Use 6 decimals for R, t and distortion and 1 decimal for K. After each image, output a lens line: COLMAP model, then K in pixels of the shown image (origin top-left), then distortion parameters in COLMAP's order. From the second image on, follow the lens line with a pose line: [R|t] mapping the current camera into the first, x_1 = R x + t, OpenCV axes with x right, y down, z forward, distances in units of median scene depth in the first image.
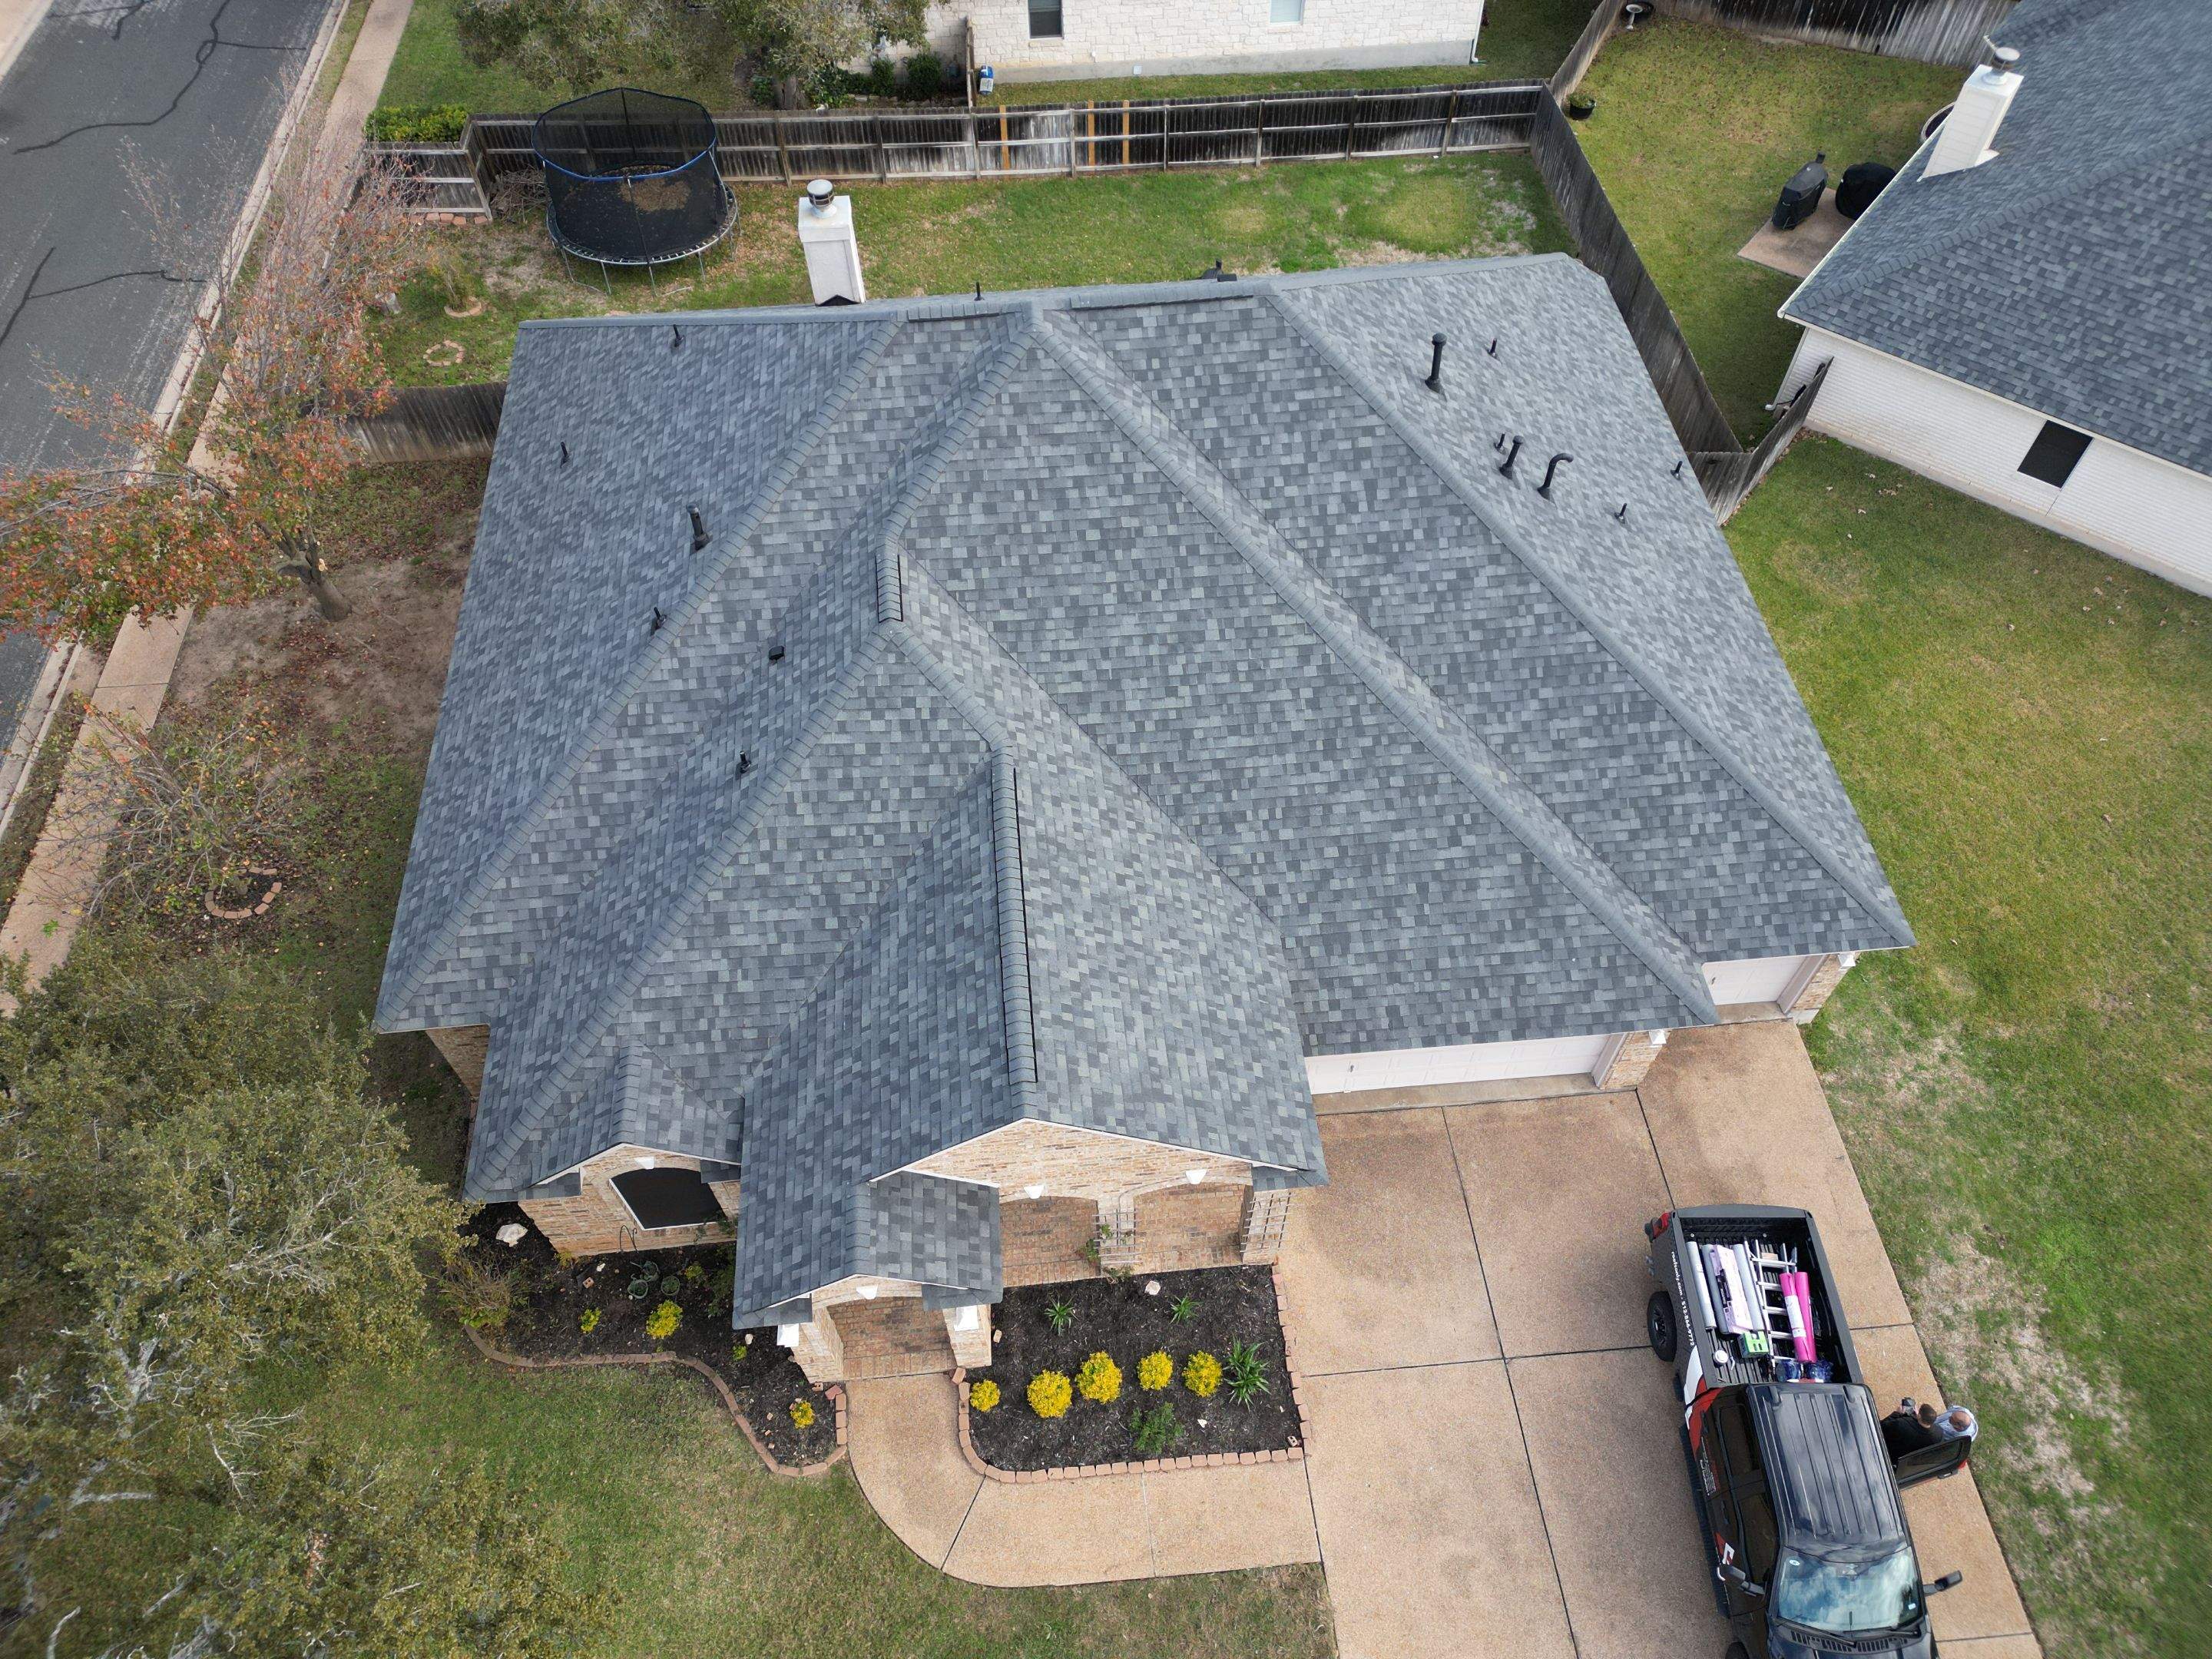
lens RADIAL K [[1524.9, 0, 1103.2], [0, 1524.9, 831.9], [0, 0, 1]] dist [0.108995, -0.128358]
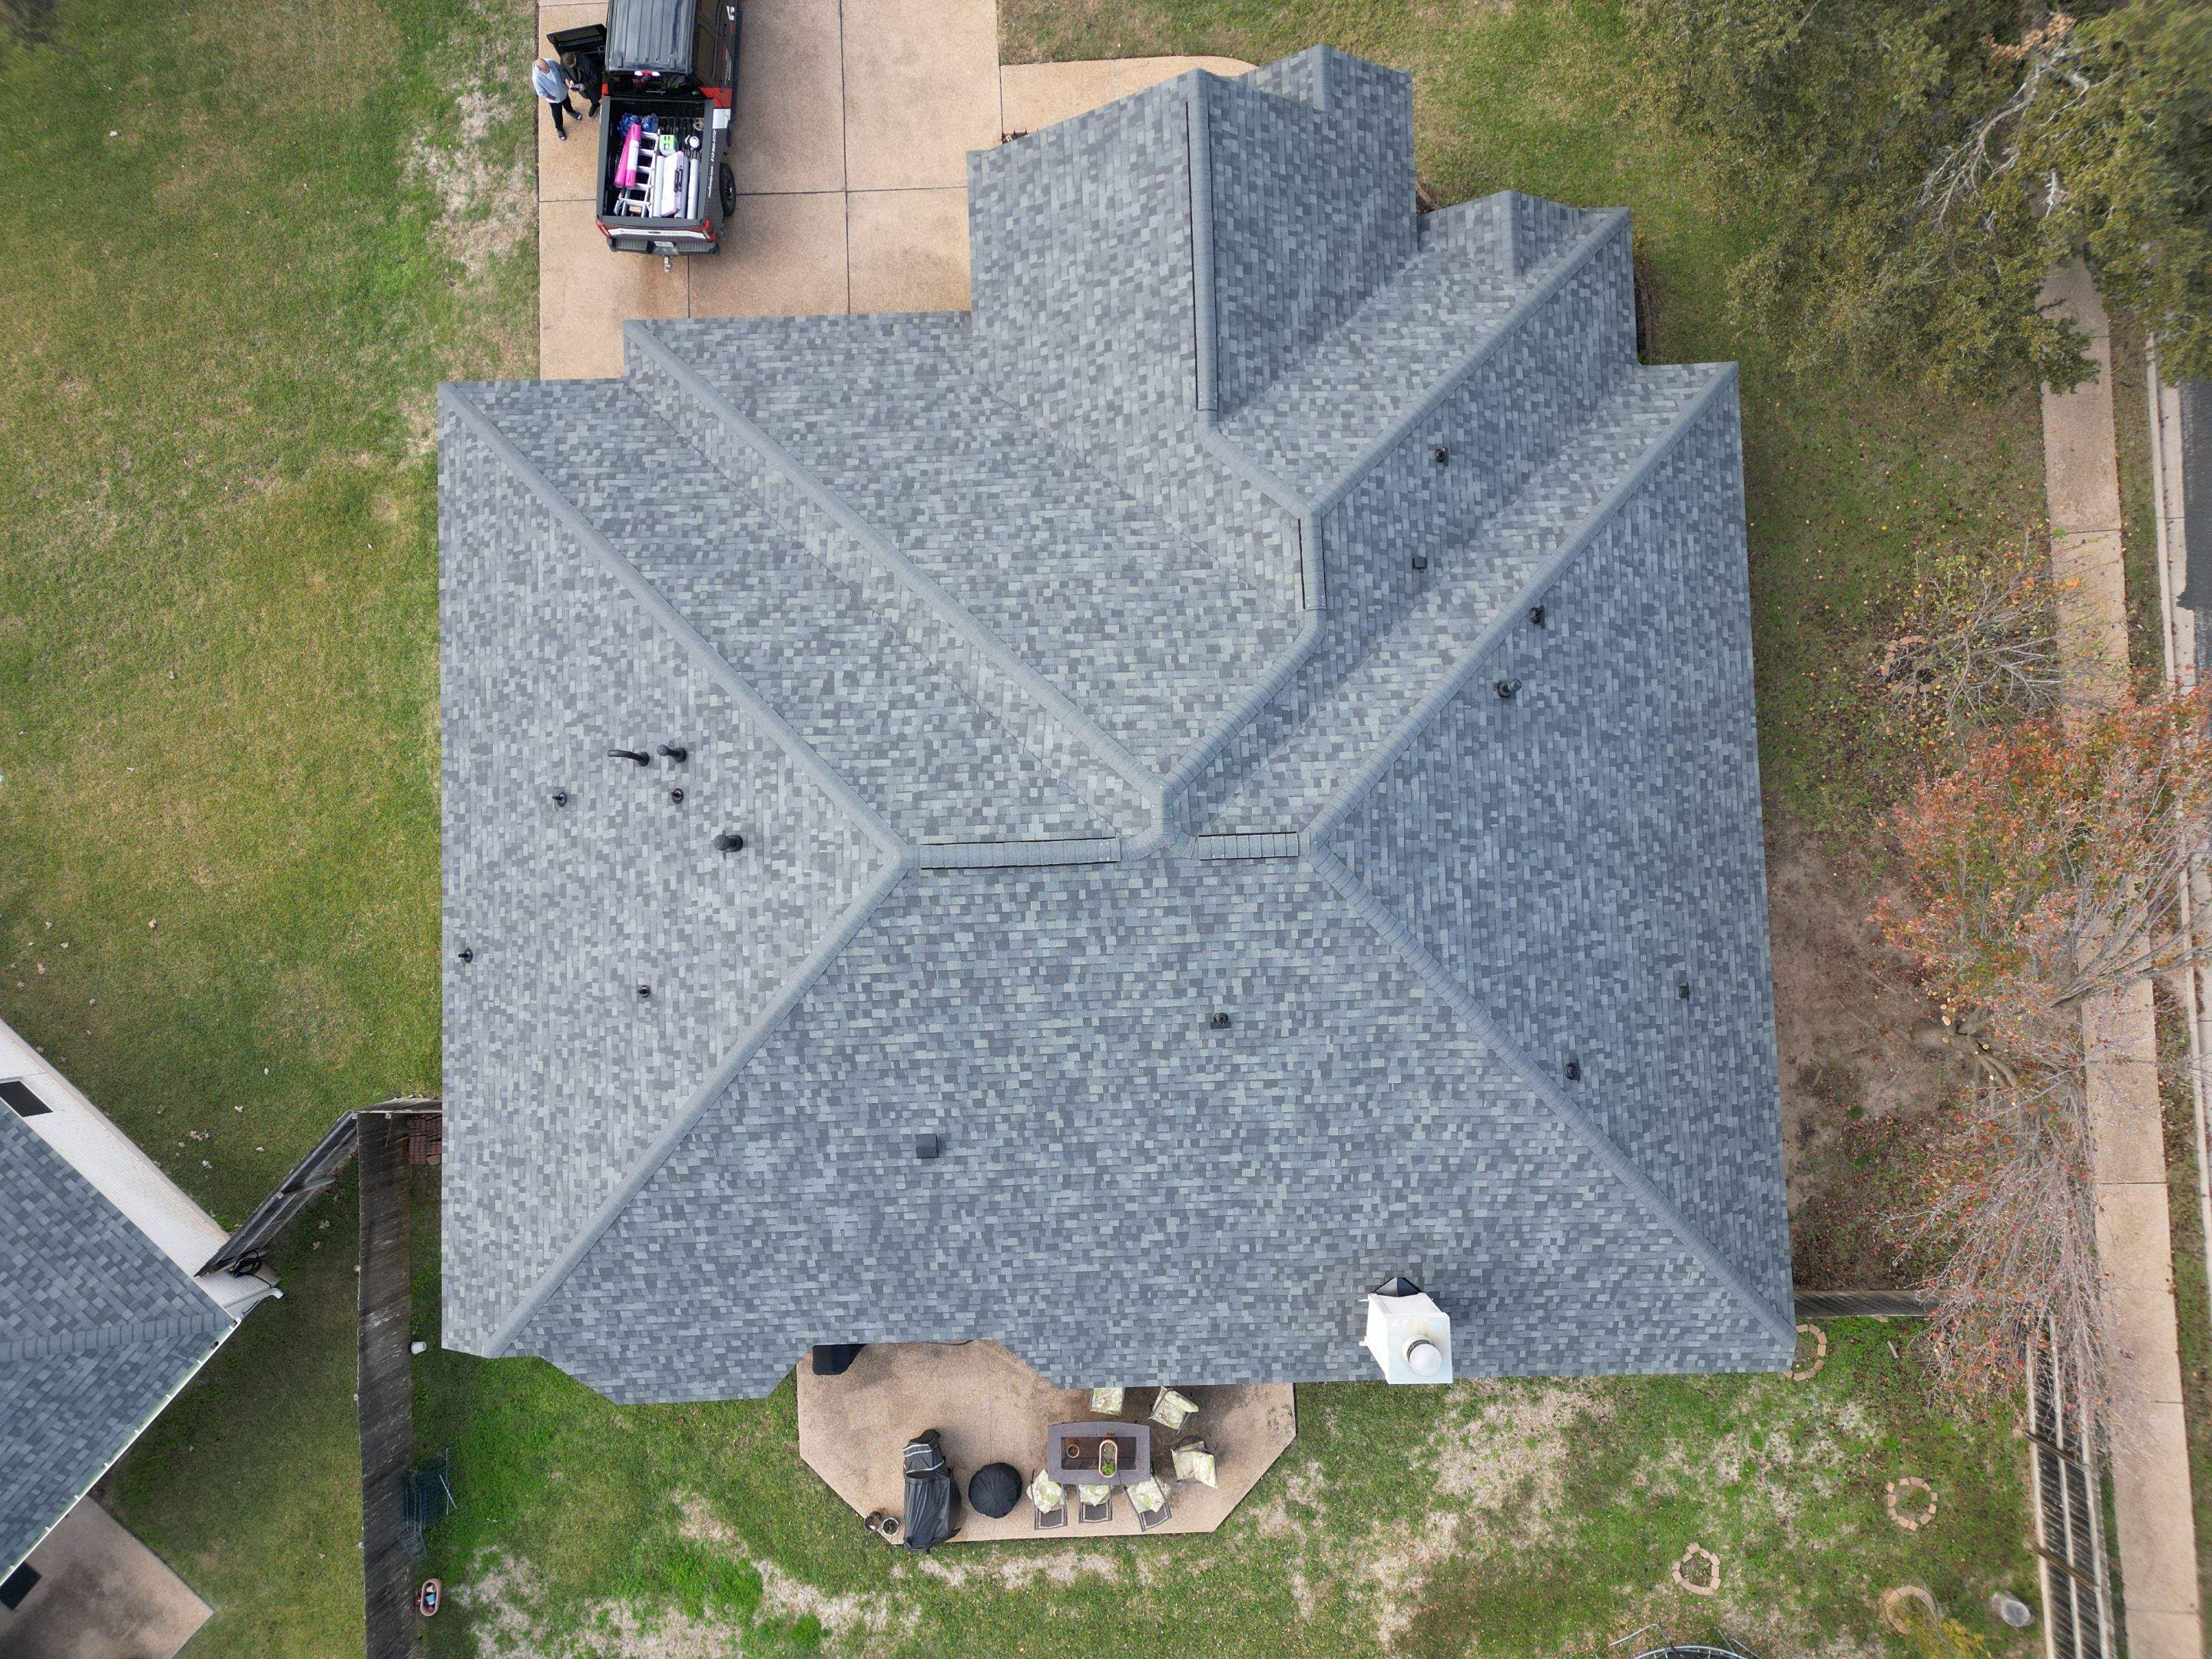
lens RADIAL K [[1510.6, 0, 1106.0], [0, 1510.6, 829.5], [0, 0, 1]] dist [0.139880, -0.181893]
pose [[-0.997922, -0.057064, 0.029926, -0.038812], [0.063058, -0.769413, 0.635631, -0.903957], [-0.013246, 0.636197, 0.771413, 0.301690]]
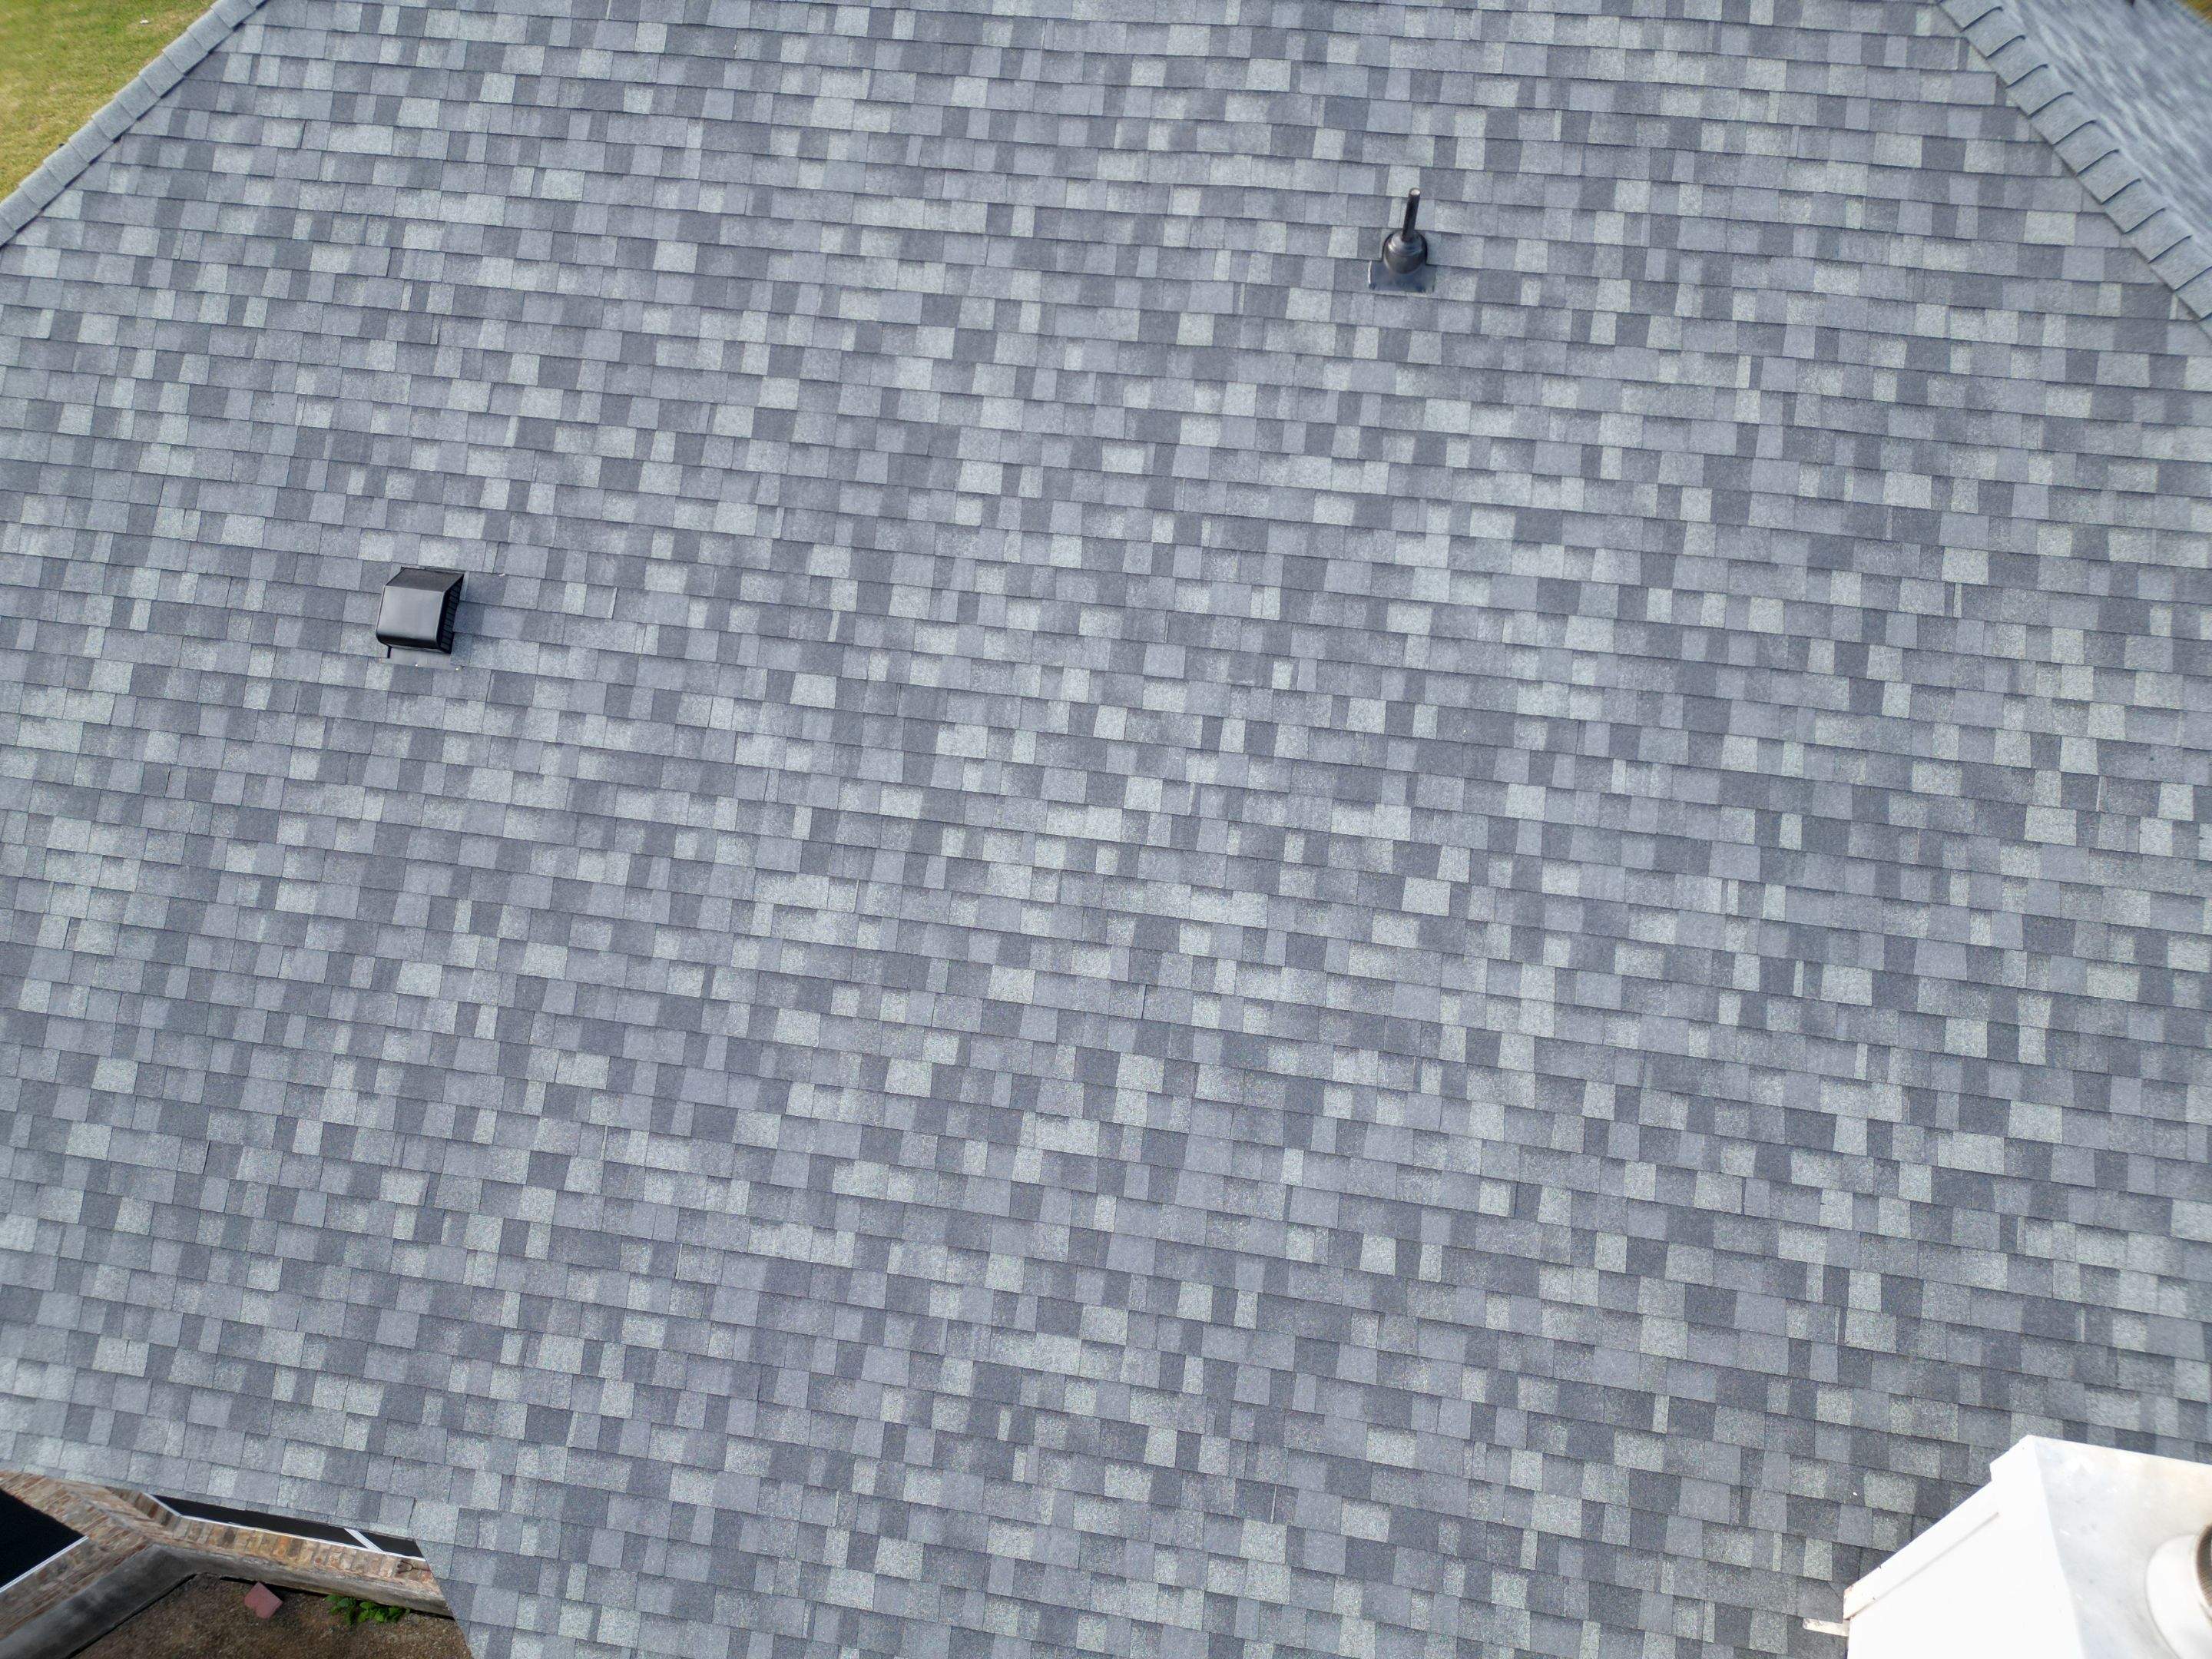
lens RADIAL K [[1530.2, 0, 1104.9], [0, 1530.2, 832.2], [0, 0, 1]] dist [0.085173, -0.082727]
pose [[-0.967730, -0.176969, 0.179390, -0.107672], [0.216893, -0.222563, 0.950486, -0.721963], [-0.128281, 0.958722, 0.253764, 1.155540]]
